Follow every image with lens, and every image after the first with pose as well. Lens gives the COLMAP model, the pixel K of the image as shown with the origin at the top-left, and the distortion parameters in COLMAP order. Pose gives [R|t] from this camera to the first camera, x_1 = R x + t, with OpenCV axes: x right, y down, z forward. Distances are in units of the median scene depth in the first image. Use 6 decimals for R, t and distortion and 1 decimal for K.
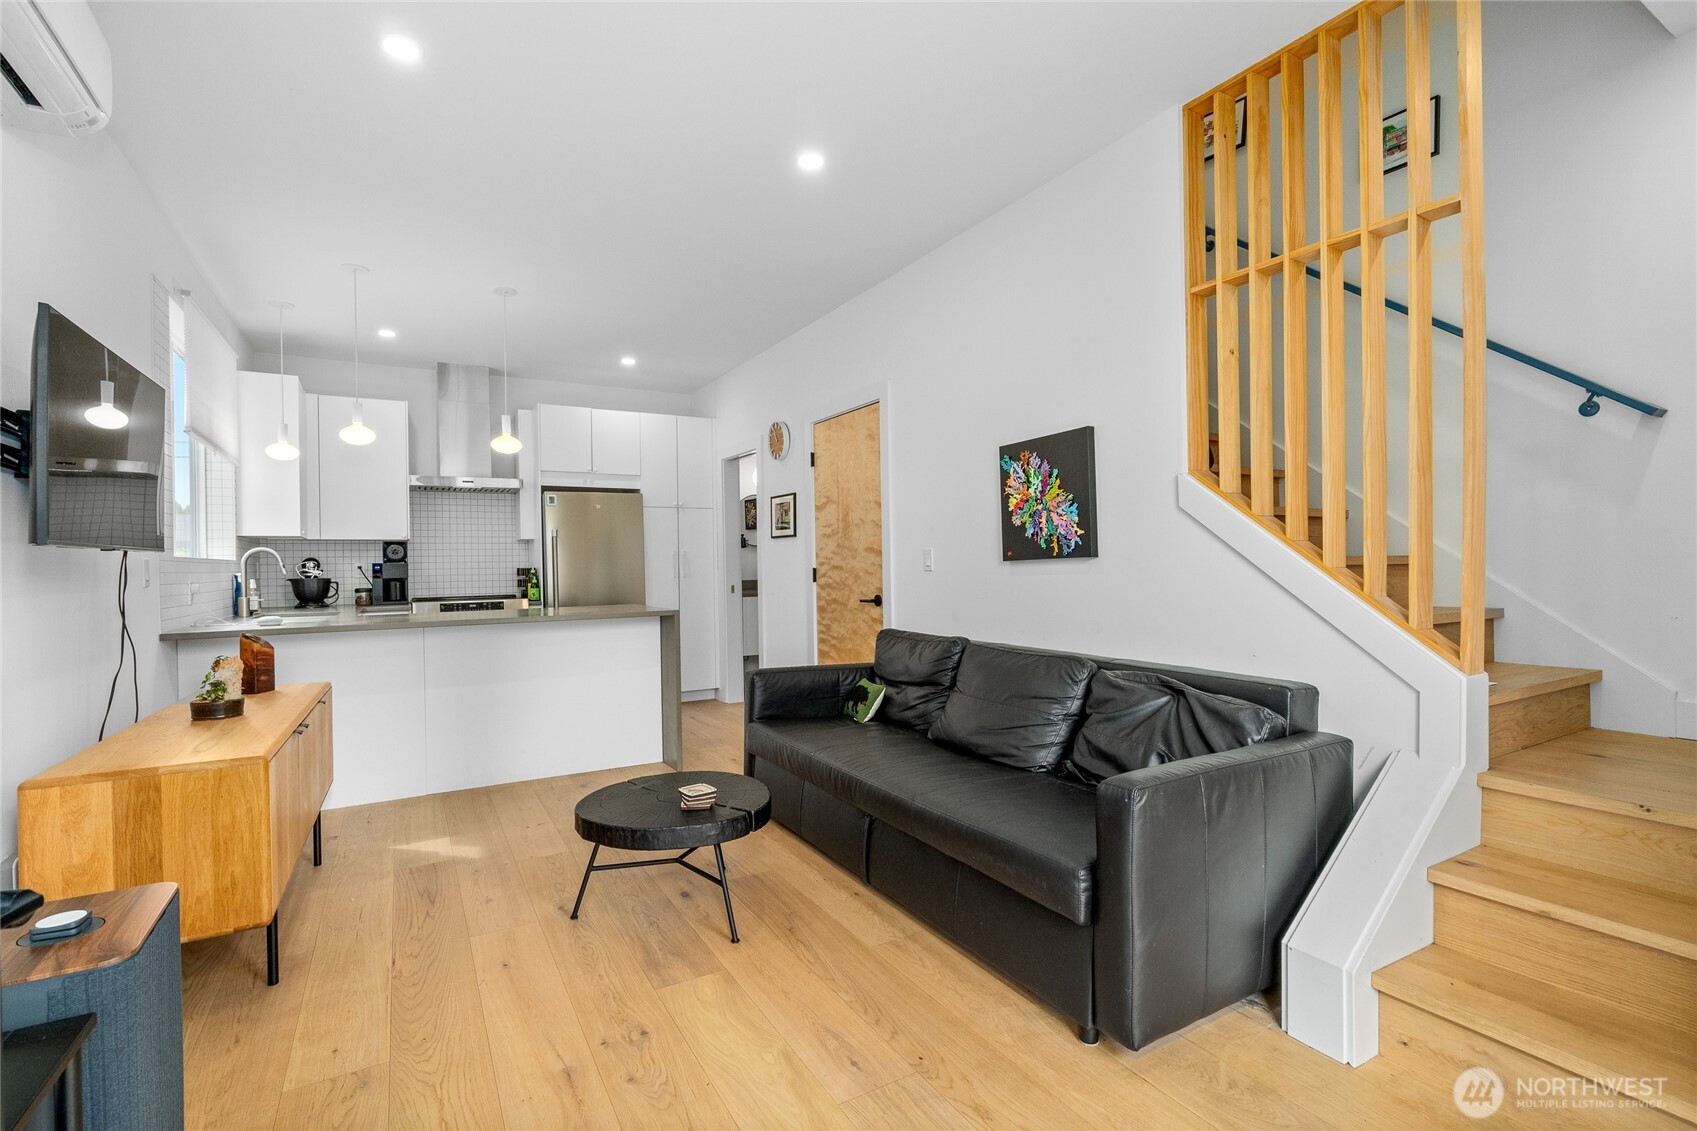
lens RADIAL K [[767.9, 0, 842.1], [0, 767.9, 558.9], [0, 0, 1]] dist [-0.005409, 0.001588]
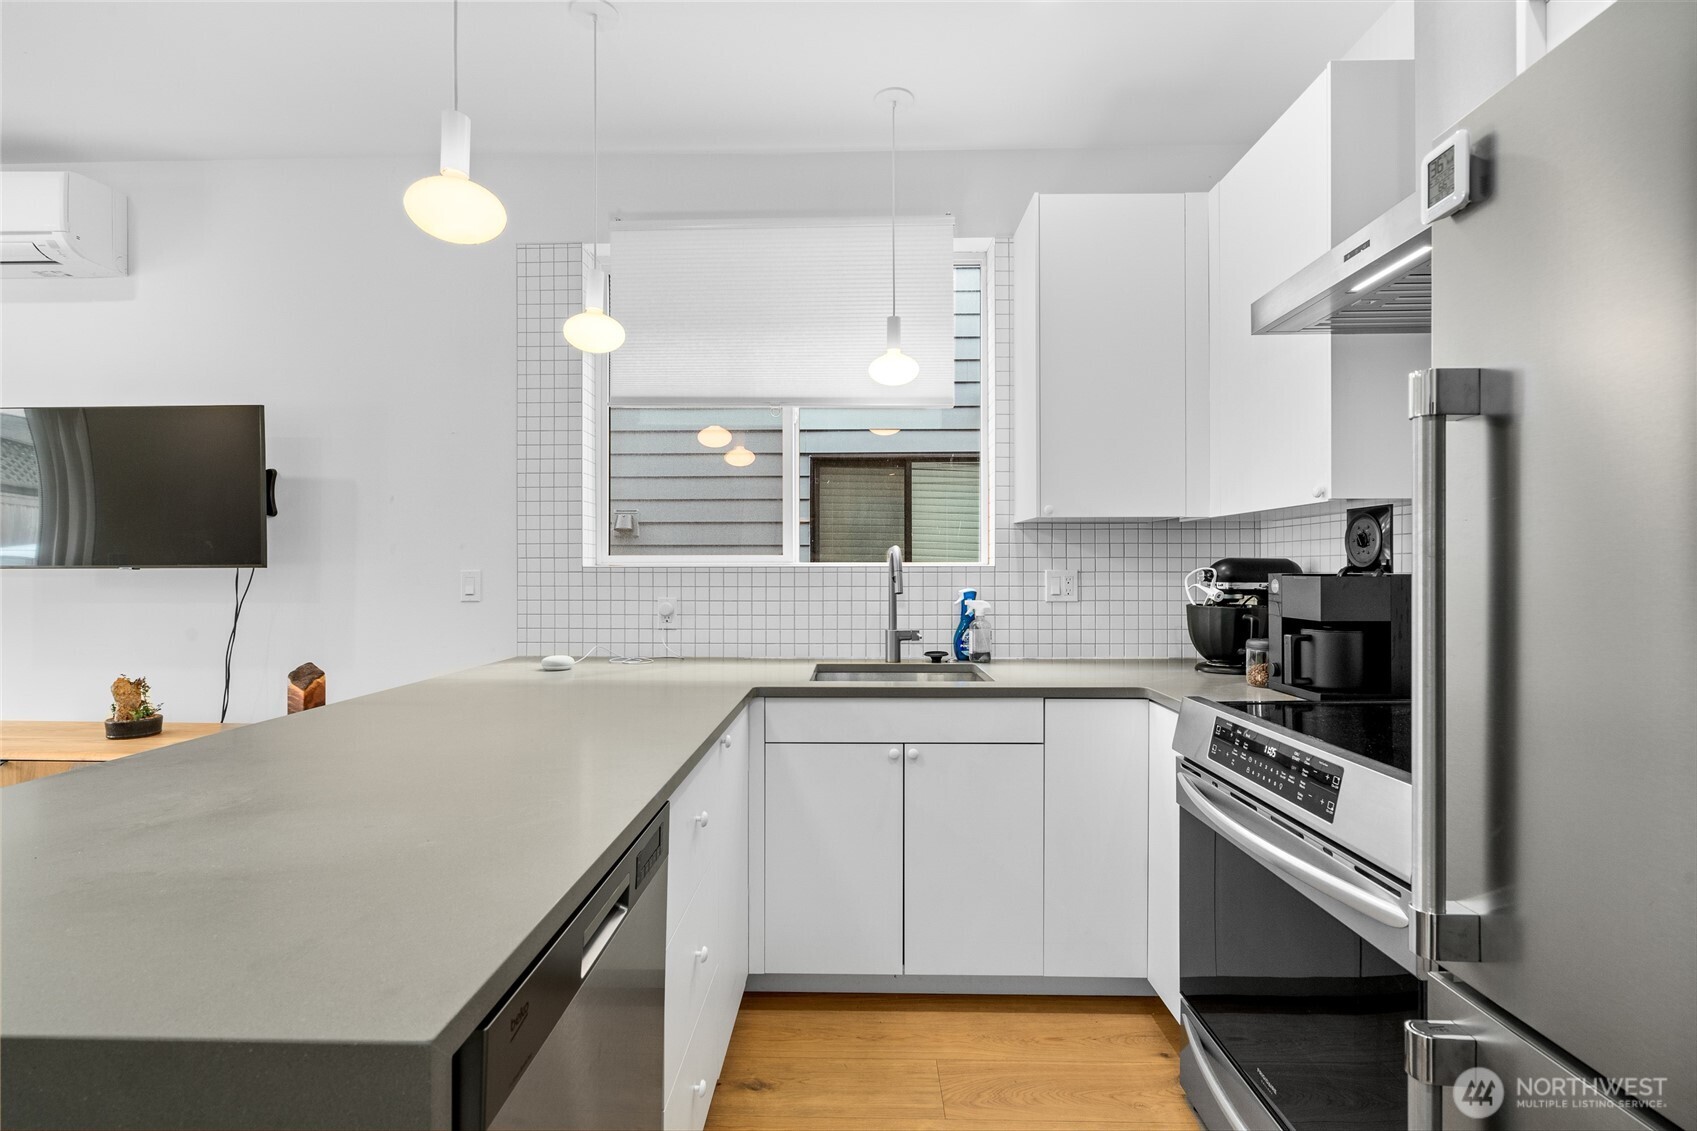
lens RADIAL K [[767.9, 0, 840.9], [0, 767.9, 569.7], [0, 0, 1]] dist [-0.005409, 0.001588]
pose [[-0.519183, 0.017205, -0.854490, -0.188899], [0.013998, 0.999834, 0.011627, -0.003405], [0.854549, -0.005924, -0.519338, 0.978524]]
